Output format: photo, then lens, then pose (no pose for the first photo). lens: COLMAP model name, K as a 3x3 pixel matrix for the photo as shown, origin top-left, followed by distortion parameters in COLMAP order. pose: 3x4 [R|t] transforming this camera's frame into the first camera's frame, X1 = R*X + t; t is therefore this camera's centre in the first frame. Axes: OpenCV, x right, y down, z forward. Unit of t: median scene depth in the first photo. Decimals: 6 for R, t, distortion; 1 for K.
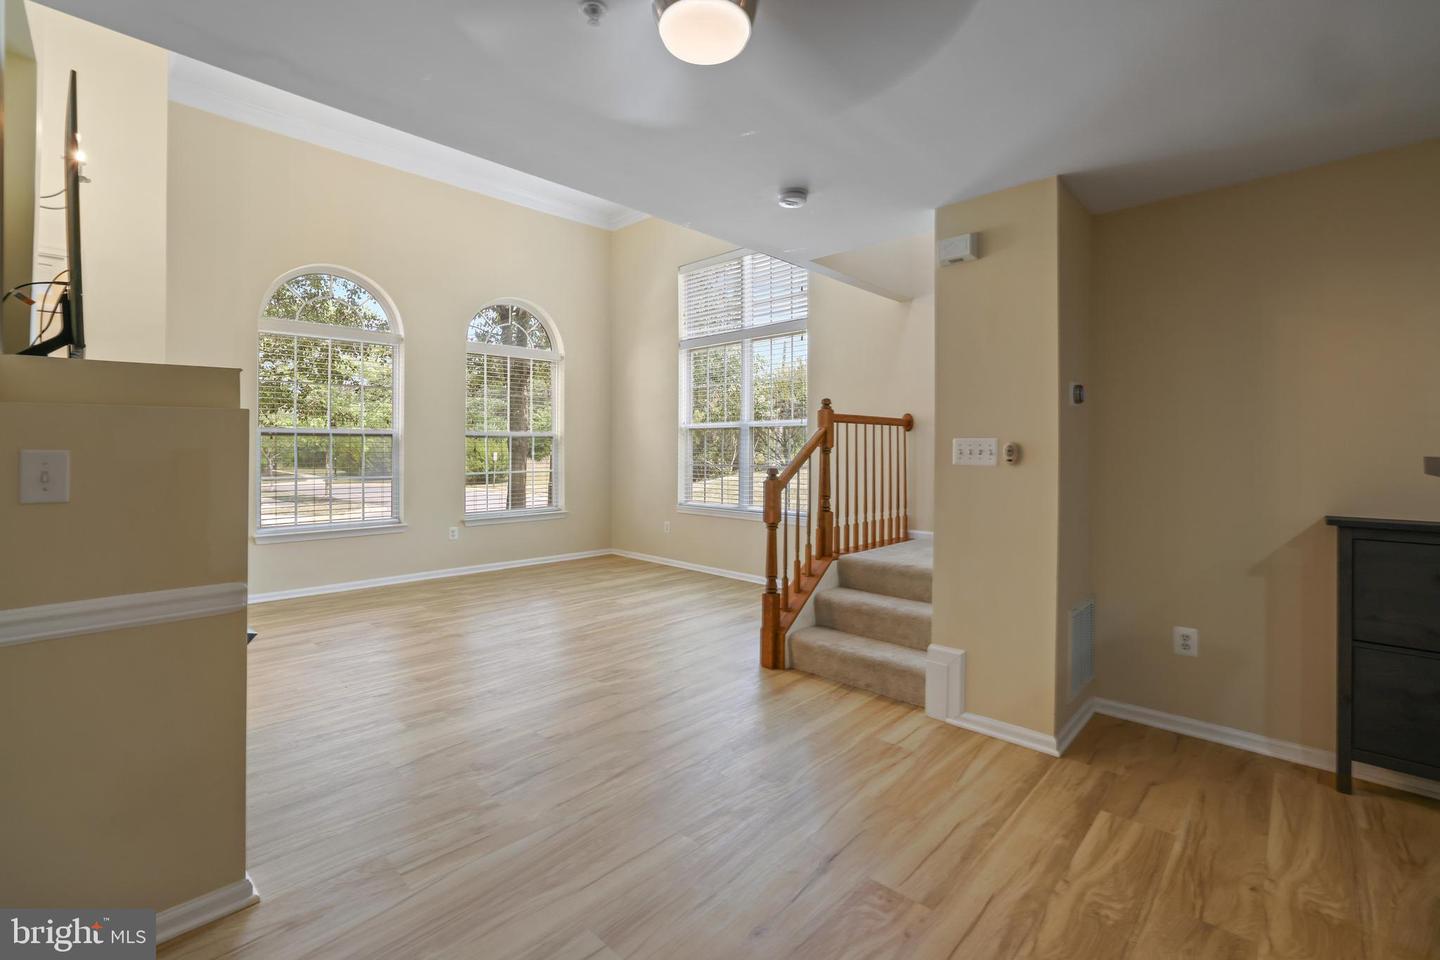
lens RADIAL K [[626.4, 0, 716.4], [0, 626.4, 441.2], [0, 0, 1]] dist [-0.045798, 0.015695]
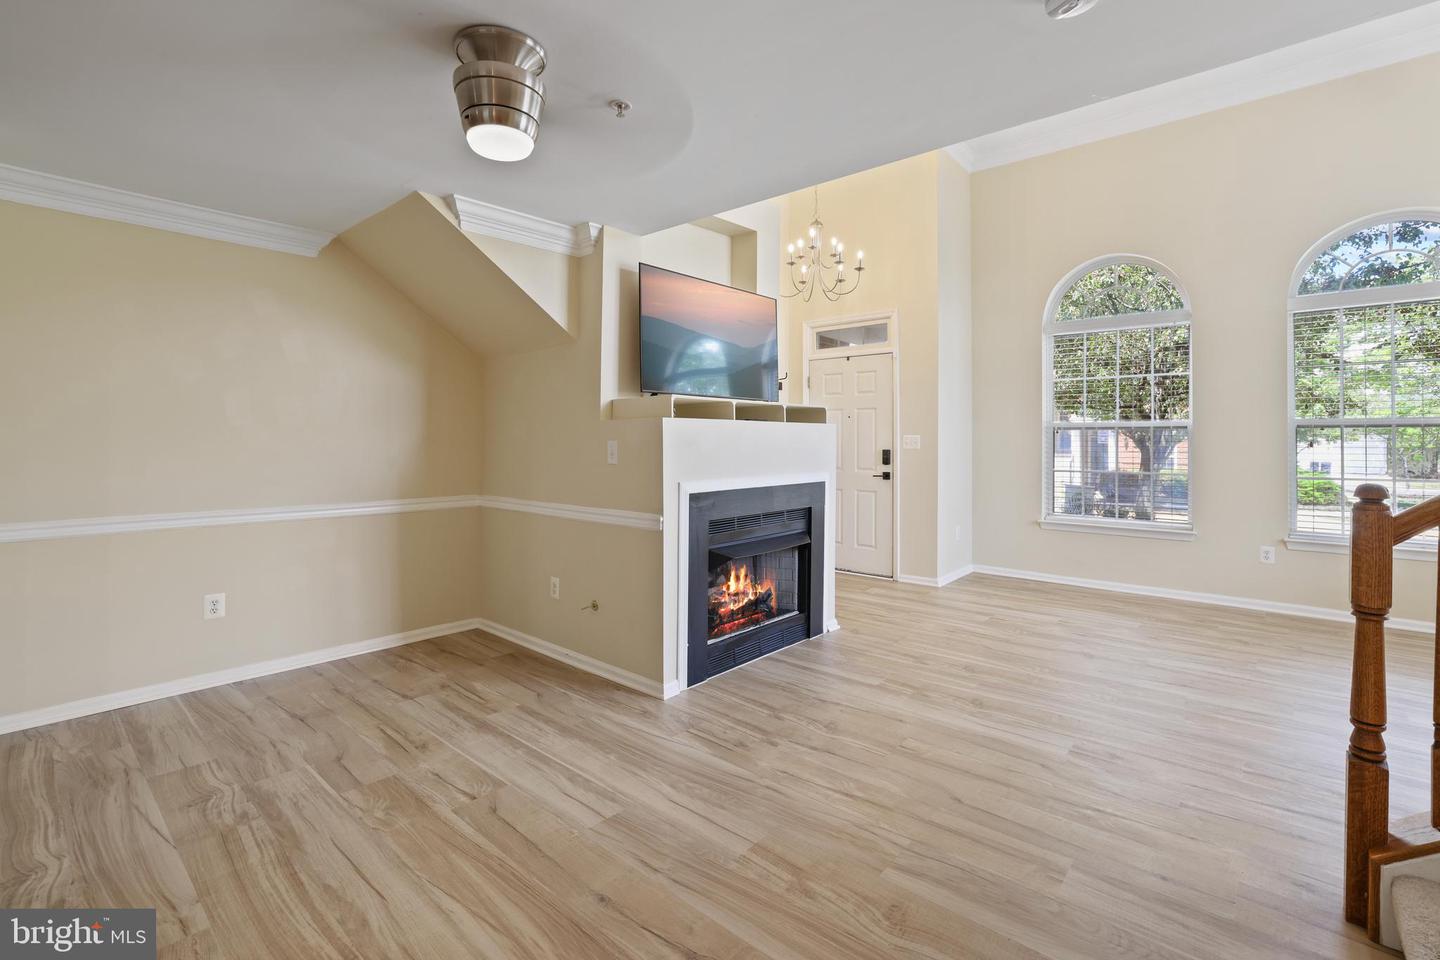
lens RADIAL K [[648.8, 0, 734.2], [0, 648.8, 435.9], [0, 0, 1]] dist [-0.048533, 0.018073]
pose [[0.060083, -0.008101, -0.998161, 0.544341], [0.008322, 0.999936, -0.007614, 0.007803], [0.998159, -0.007849, 0.060146, 0.539324]]
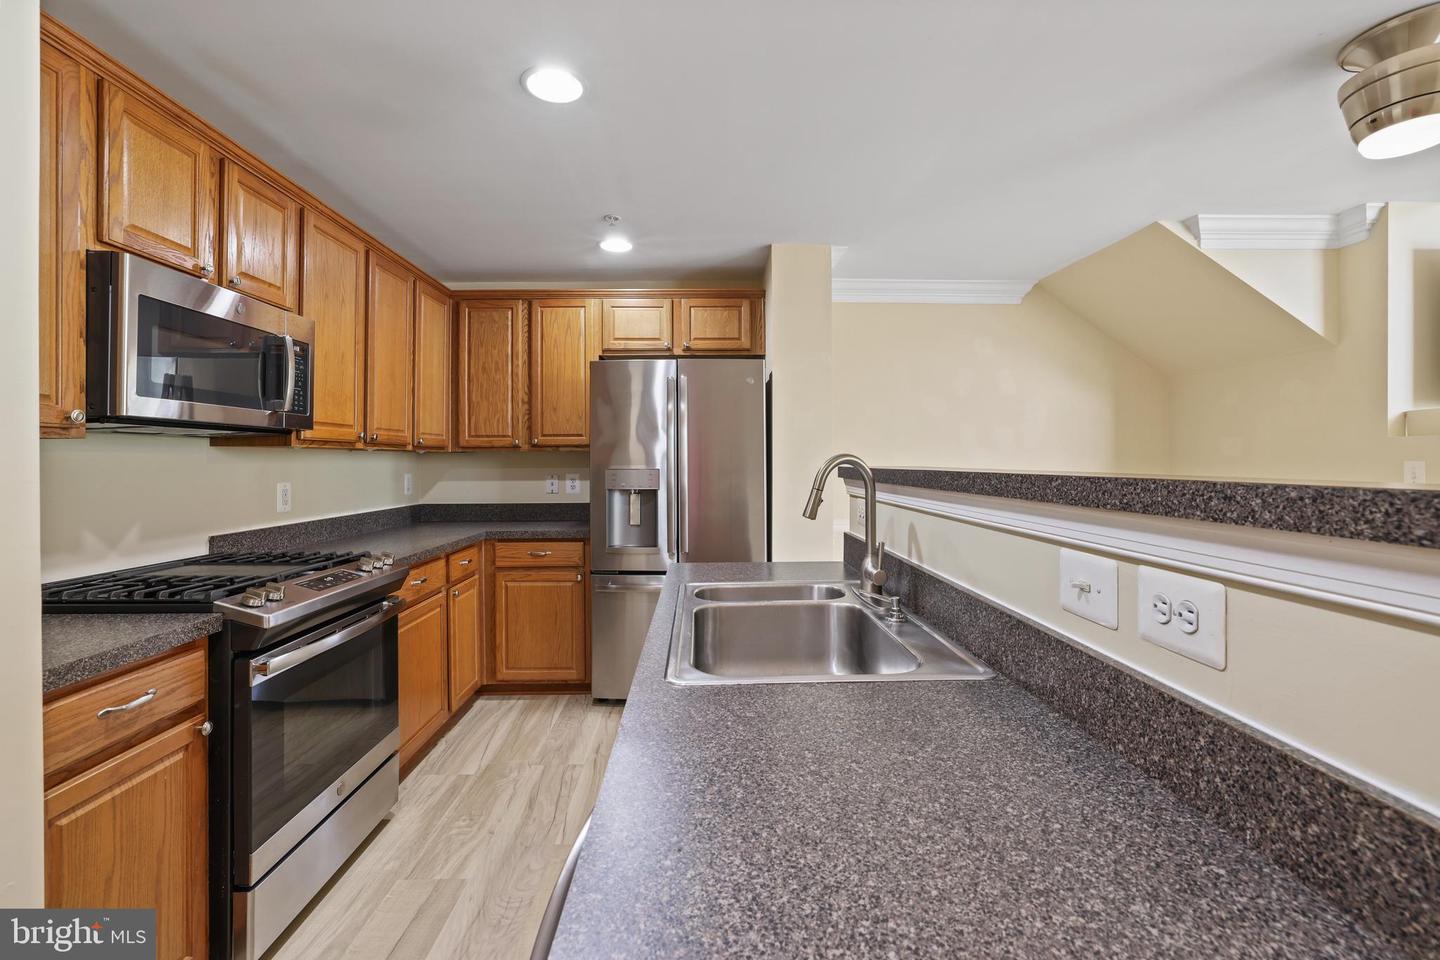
lens RADIAL K [[620.7, 0, 716.3], [0, 620.7, 454.5], [0, 0, 1]] dist [-0.046936, 0.017032]
pose [[-0.696794, -0.003641, -0.717262, 0.696327], [0.012455, 0.999775, -0.017174, 0.000412], [0.717163, -0.020900, -0.696592, 0.311373]]
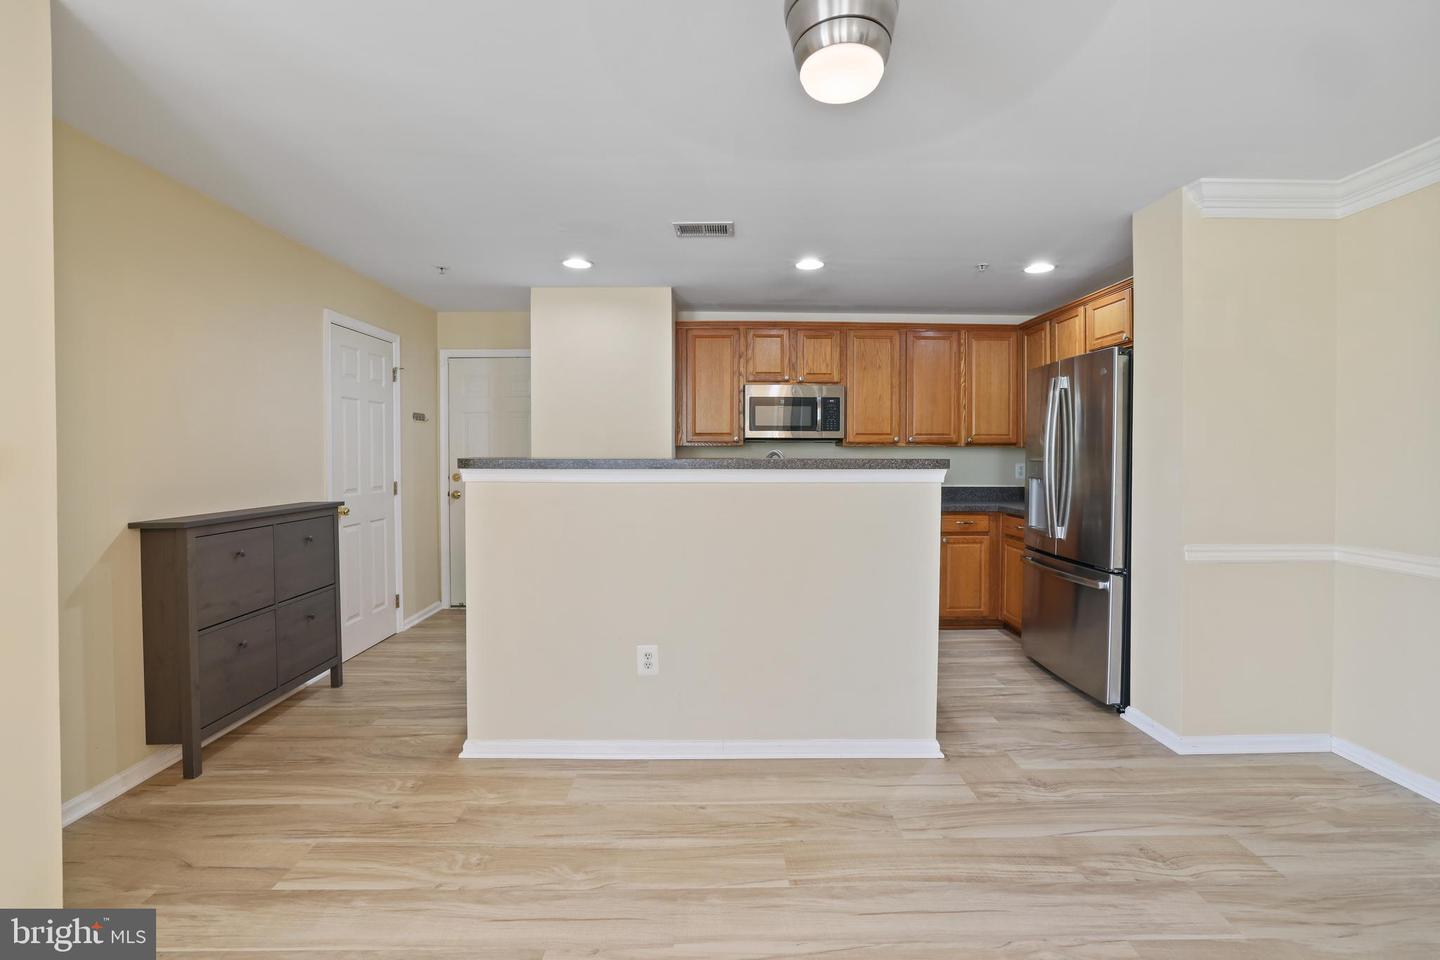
lens RADIAL K [[623.2, 0, 721.0], [0, 623.2, 462.0], [0, 0, 1]] dist [-0.046008, 0.016829]
pose [[-0.709073, -0.012070, 0.705032, -0.234130], [-0.011979, 0.999915, 0.005071, 0.006834], [-0.705033, -0.004850, -0.709157, 0.713894]]
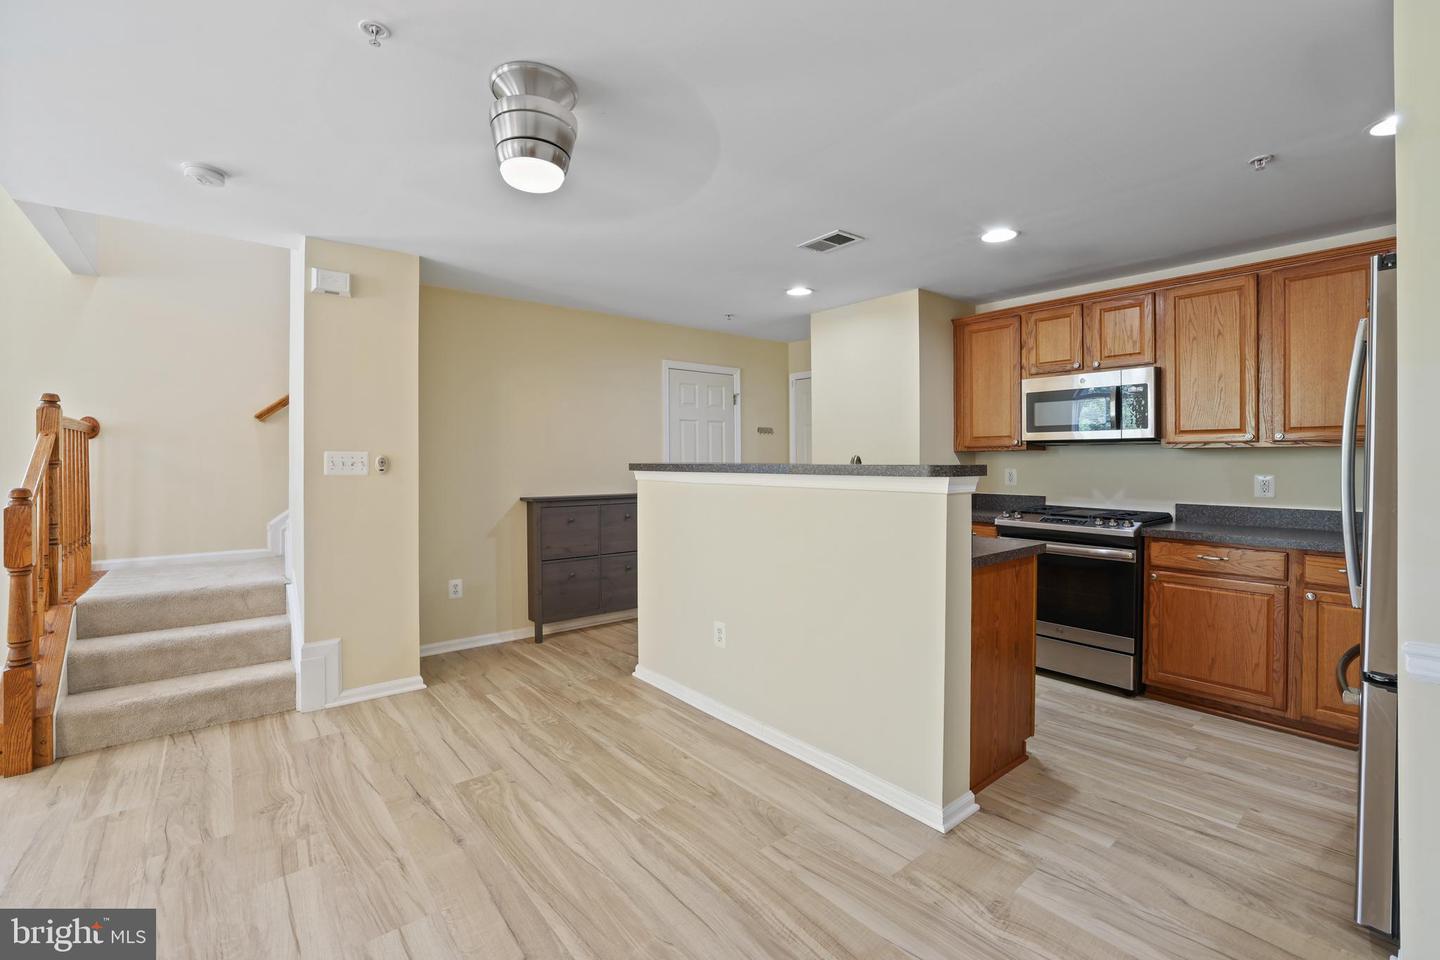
lens RADIAL K [[623.2, 0, 721.0], [0, 623.2, 462.0], [0, 0, 1]] dist [-0.046008, 0.016829]
pose [[0.109527, -0.004646, 0.993973, -0.524517], [-0.011588, 0.999915, 0.005951, -0.000304], [-0.993916, -0.012170, 0.109464, 0.151209]]
